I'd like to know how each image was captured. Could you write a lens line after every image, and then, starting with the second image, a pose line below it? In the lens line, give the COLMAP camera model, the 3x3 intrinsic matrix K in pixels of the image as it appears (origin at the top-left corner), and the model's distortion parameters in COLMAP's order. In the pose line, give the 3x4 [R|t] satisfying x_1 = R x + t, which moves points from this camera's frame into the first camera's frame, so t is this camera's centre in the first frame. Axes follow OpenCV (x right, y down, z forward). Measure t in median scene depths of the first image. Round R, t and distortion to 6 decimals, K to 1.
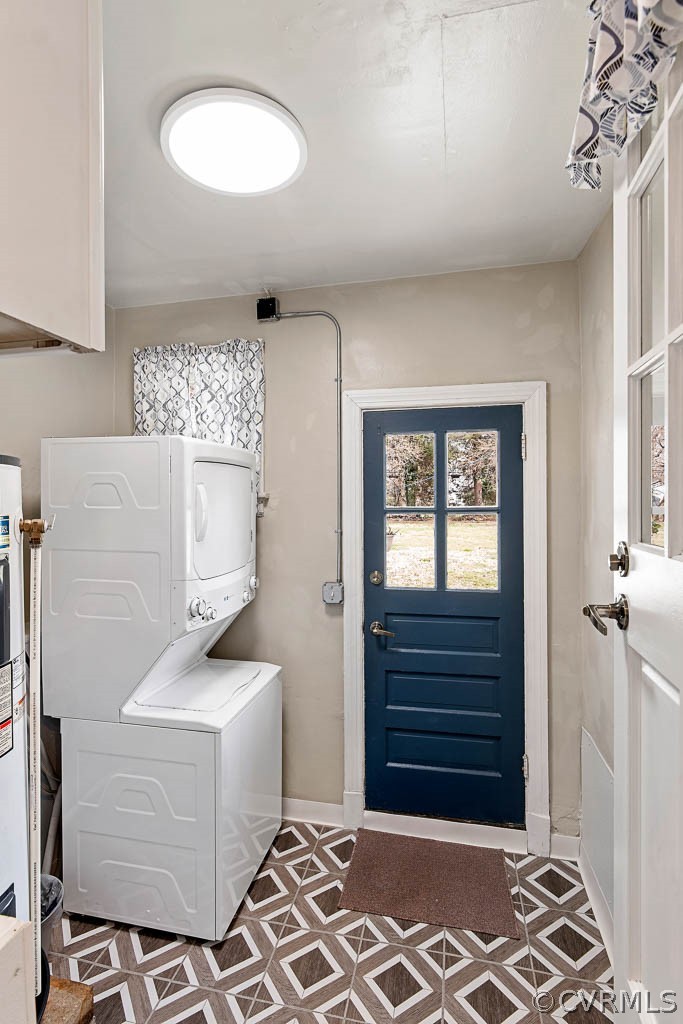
lens RADIAL K [[500.4, 0, 340.6], [0, 500.4, 507.6], [0, 0, 1]] dist [0.000684, -0.000700]
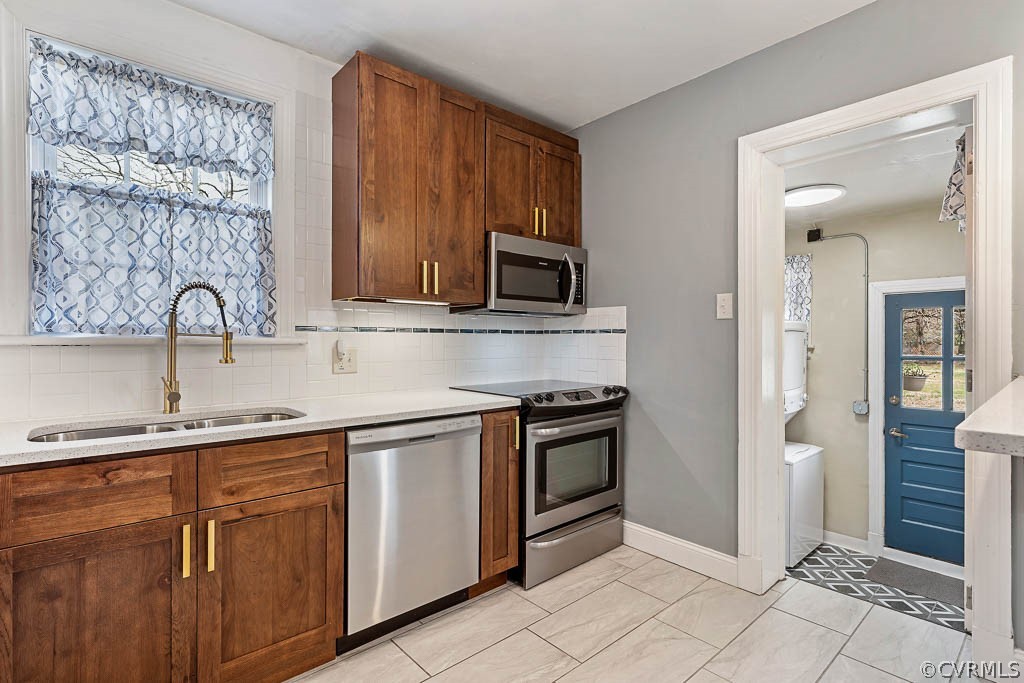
lens RADIAL K [[500.4, 0, 511.3], [0, 500.4, 338.5], [0, 0, 1]] dist [0.000684, -0.000700]
pose [[0.807532, 0.006470, -0.589788, 0.025038], [-0.011591, 0.999921, -0.004901, -0.033036], [0.589710, 0.010794, 0.807543, -0.982392]]
